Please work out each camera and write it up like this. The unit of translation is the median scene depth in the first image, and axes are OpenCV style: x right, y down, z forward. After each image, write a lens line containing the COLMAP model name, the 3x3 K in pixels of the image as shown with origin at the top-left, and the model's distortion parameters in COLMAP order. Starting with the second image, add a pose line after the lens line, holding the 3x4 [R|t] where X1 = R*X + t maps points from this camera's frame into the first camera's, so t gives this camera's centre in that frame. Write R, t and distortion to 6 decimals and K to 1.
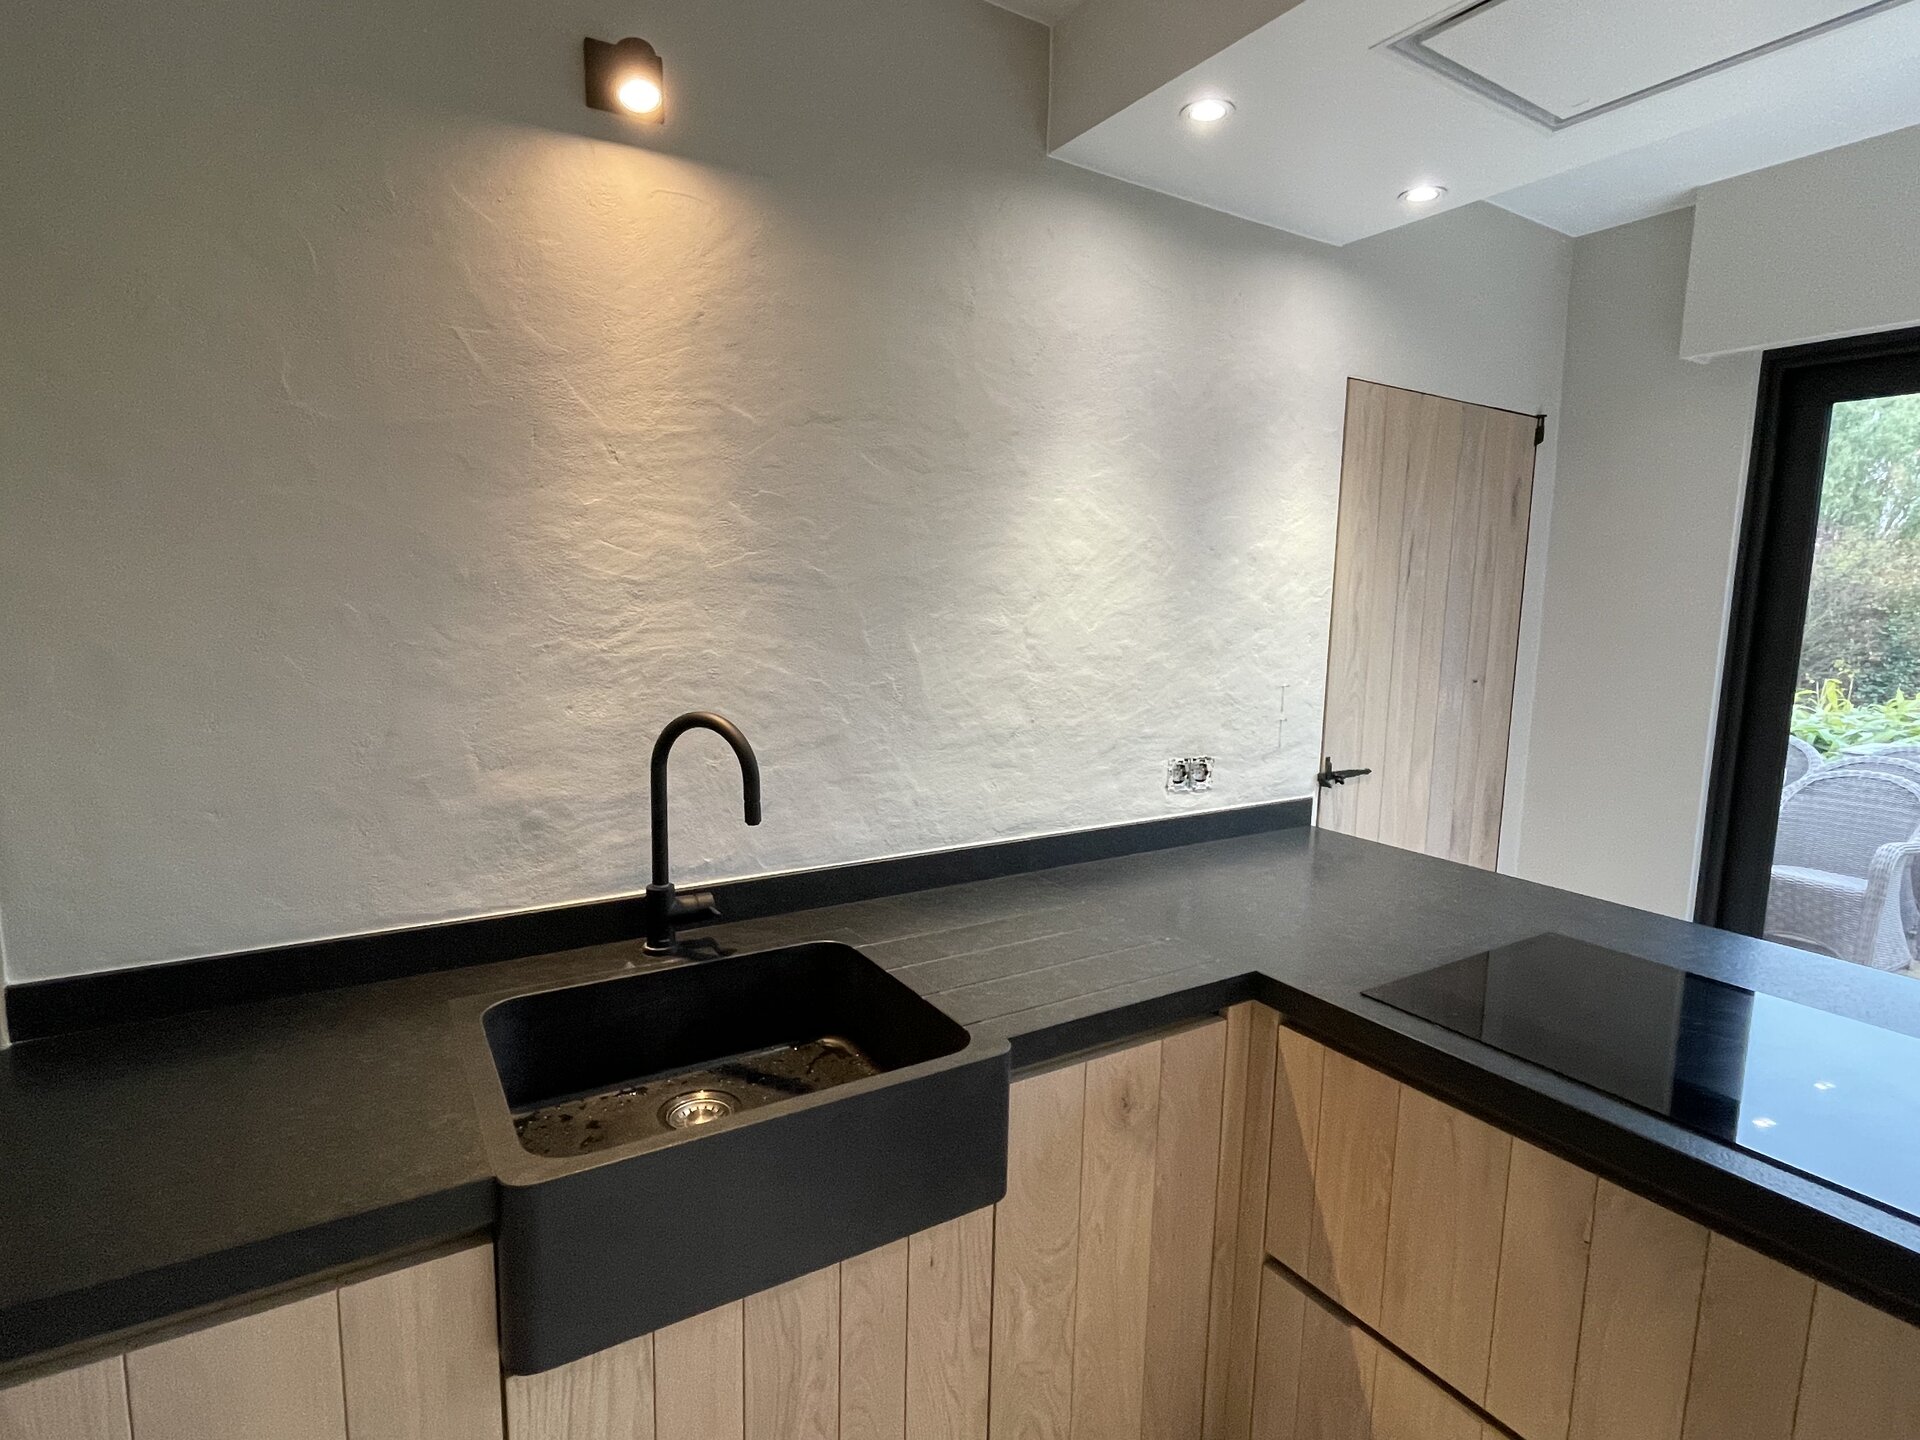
lens RADIAL K [[976.4, 0, 956.9], [0, 976.4, 722.8], [0, 0, 1]] dist [0.000708, -0.001953]
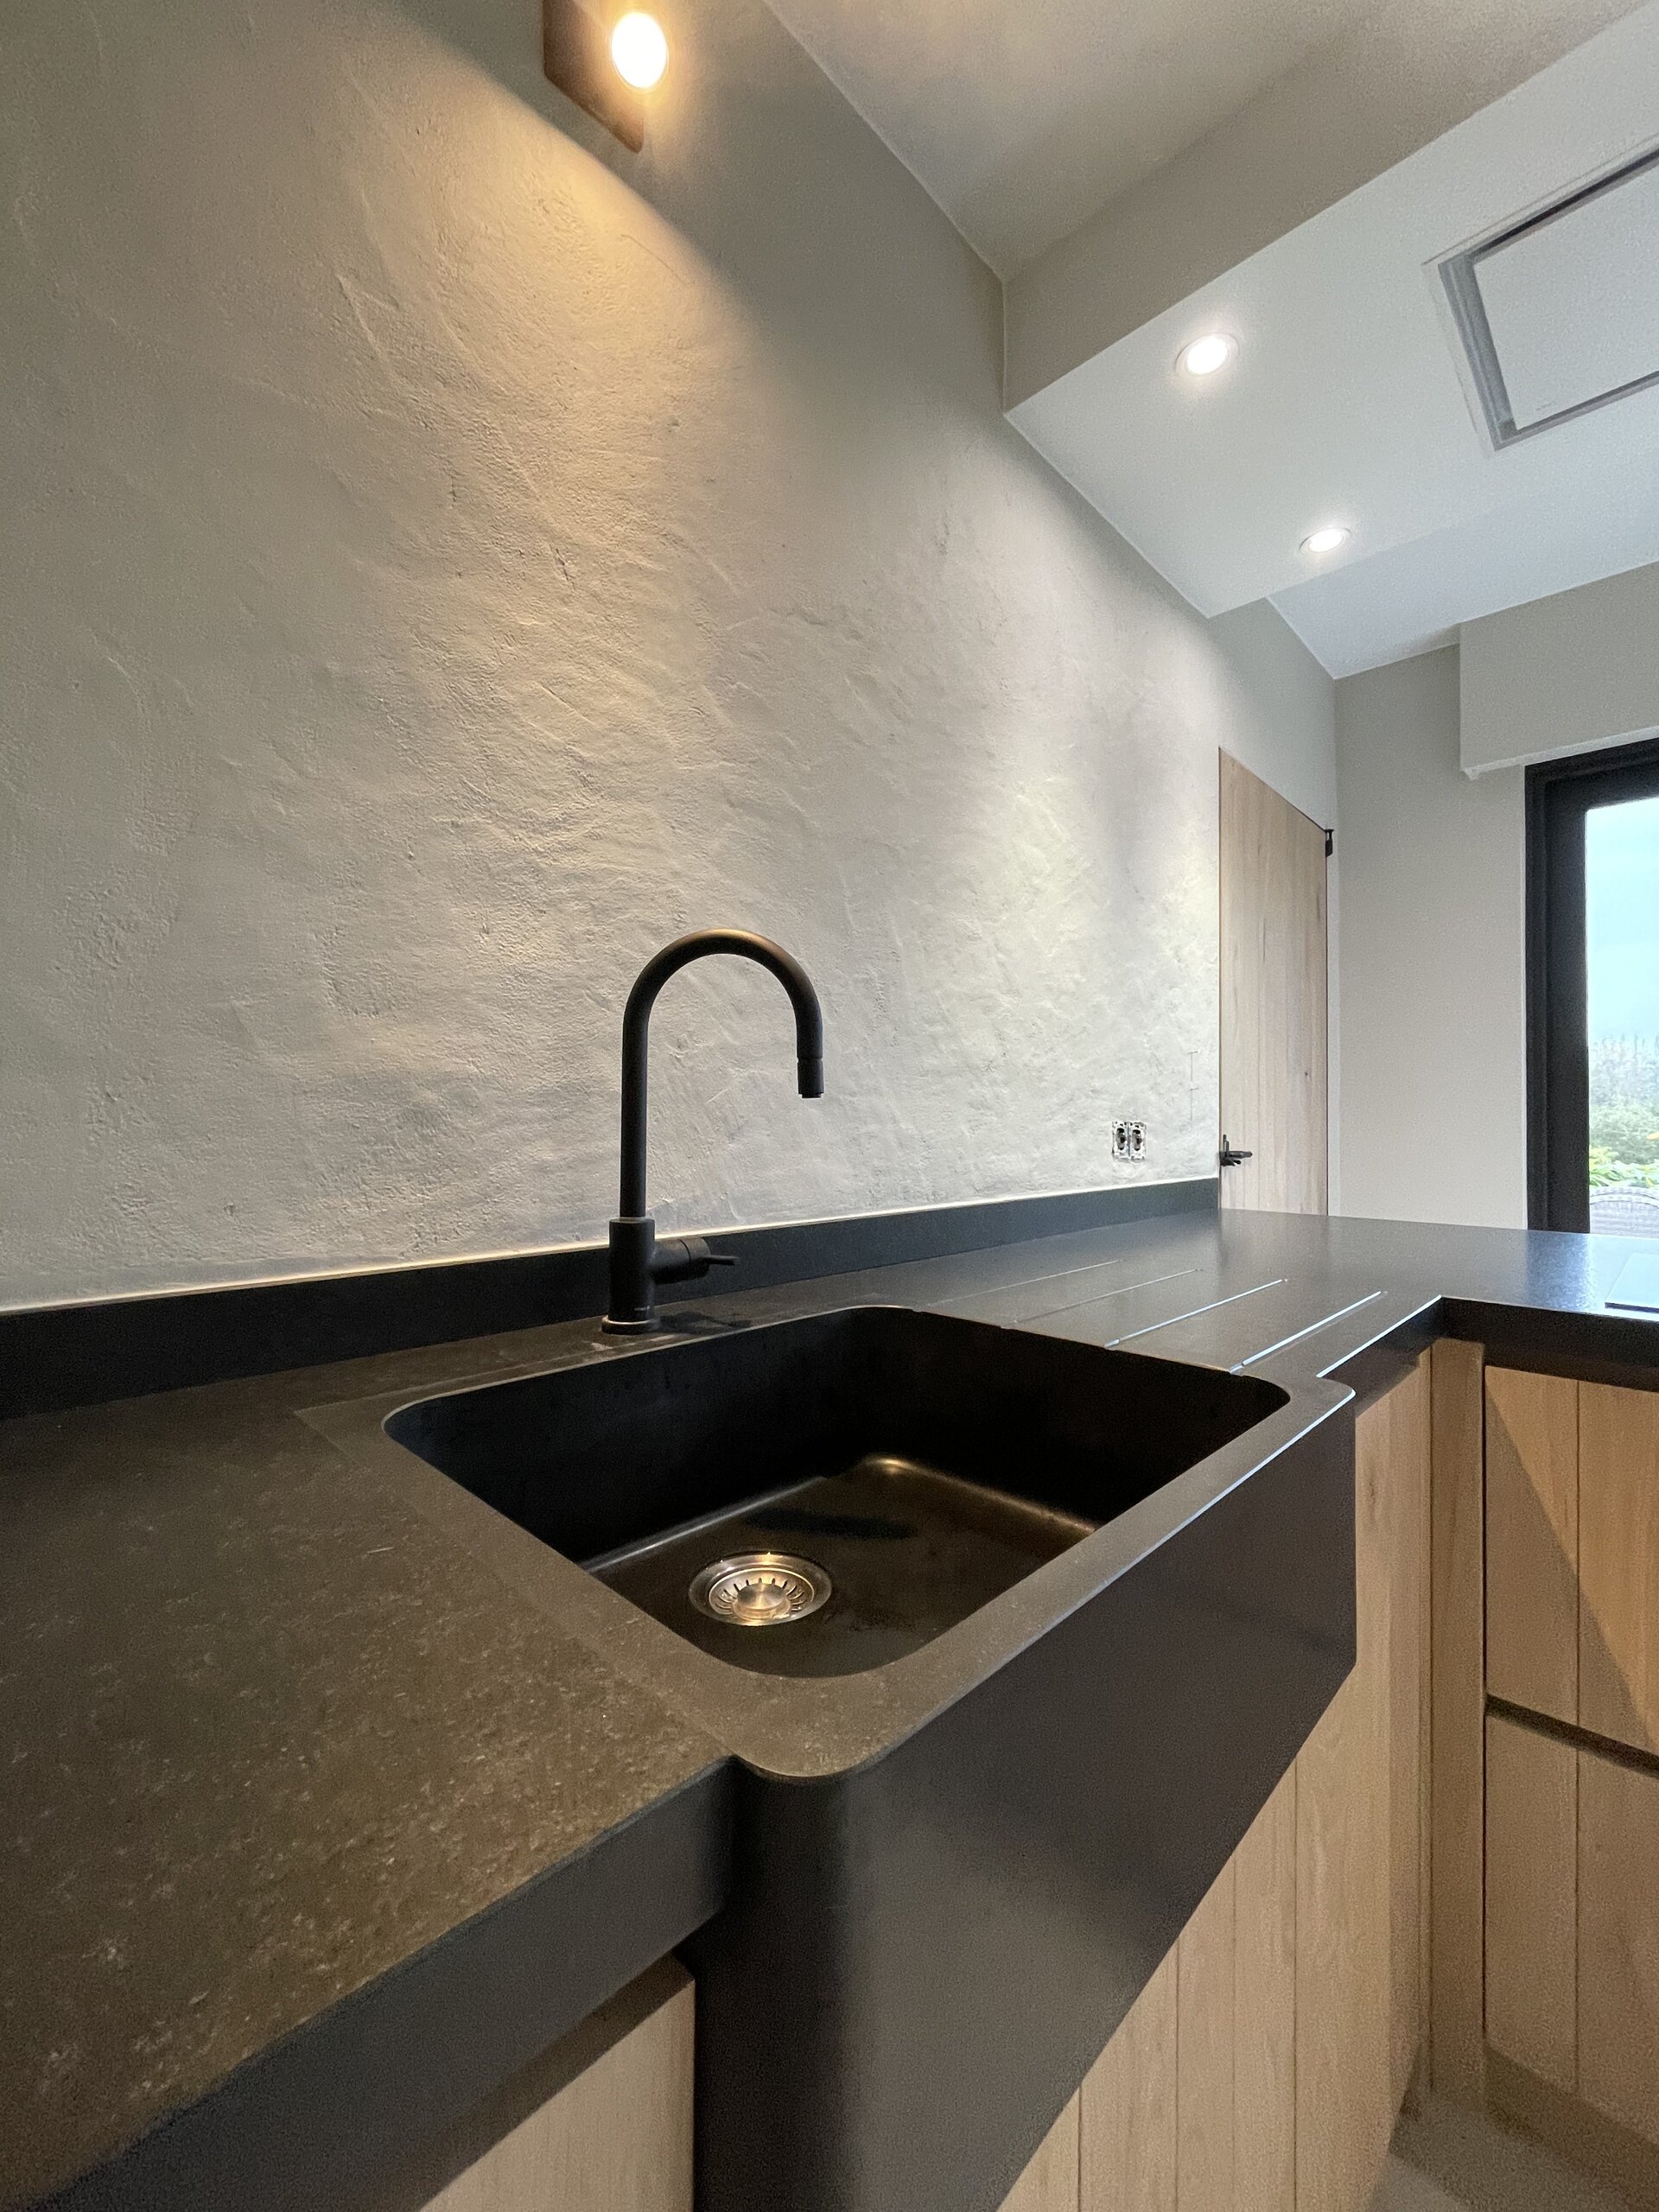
lens RADIAL K [[893.4, 0, 825.5], [0, 893.4, 1107.8], [0, 0, 1]] dist [-0.003546, -0.000352]
pose [[0.972523, -0.010835, 0.232556, -0.280047], [0.043761, 0.989619, -0.136894, 0.159548], [-0.228658, 0.143309, 0.962901, 0.369359]]
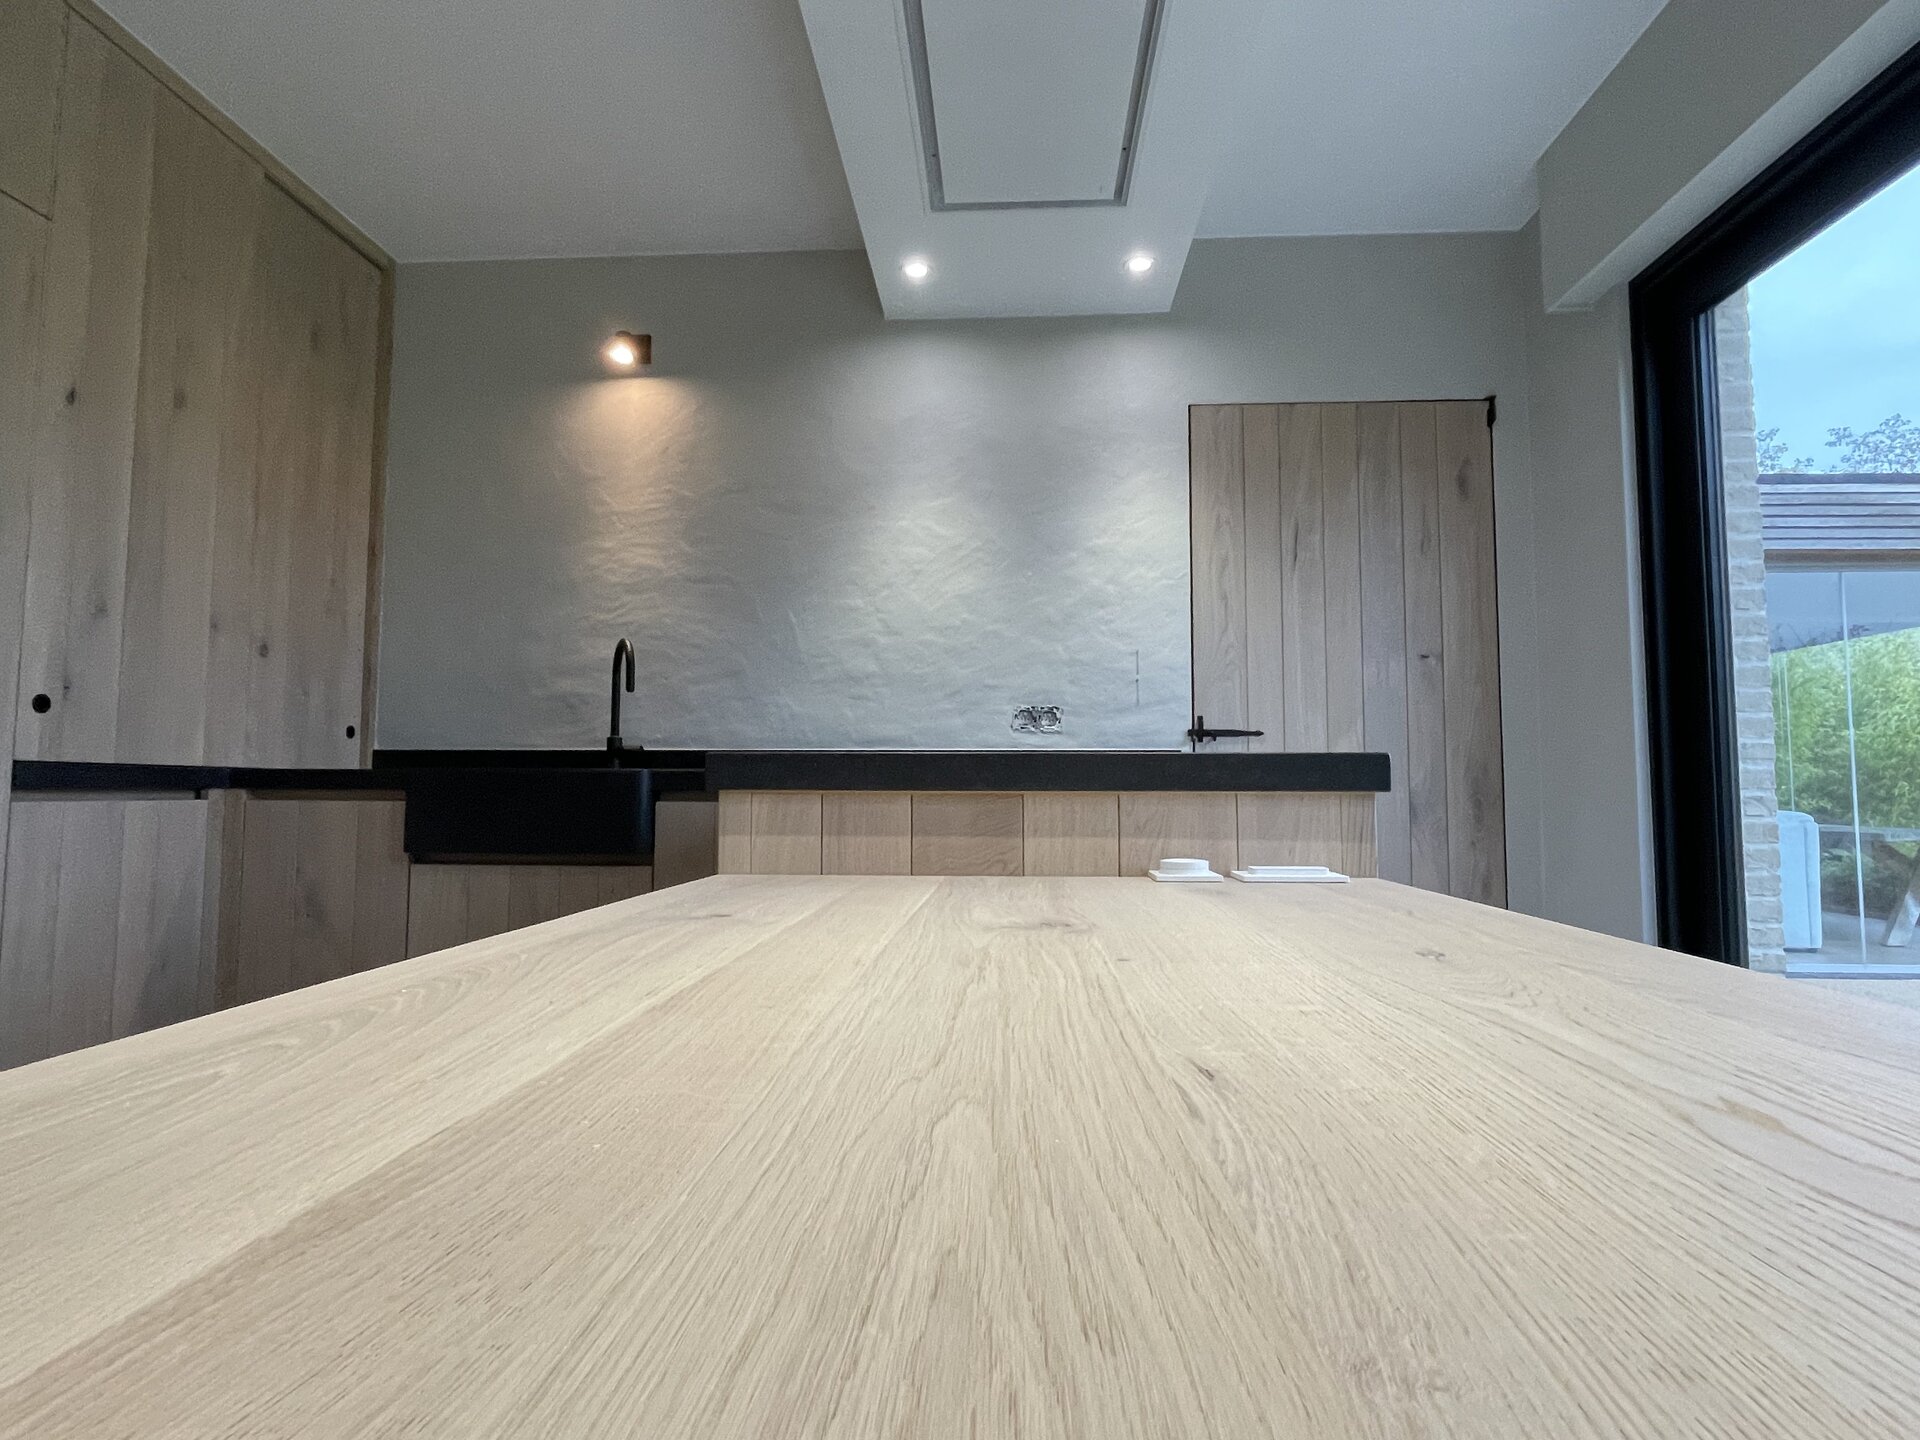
lens RADIAL K [[1044.1, 0, 954.4], [0, 1044.1, 715.8], [0, 0, 1]] dist [-0.001366, -0.000339]
pose [[0.816359, -0.057354, -0.574690, 1.223451], [-0.064485, 0.979783, -0.189384, 0.411140], [0.573934, 0.191664, 0.796156, -0.199436]]
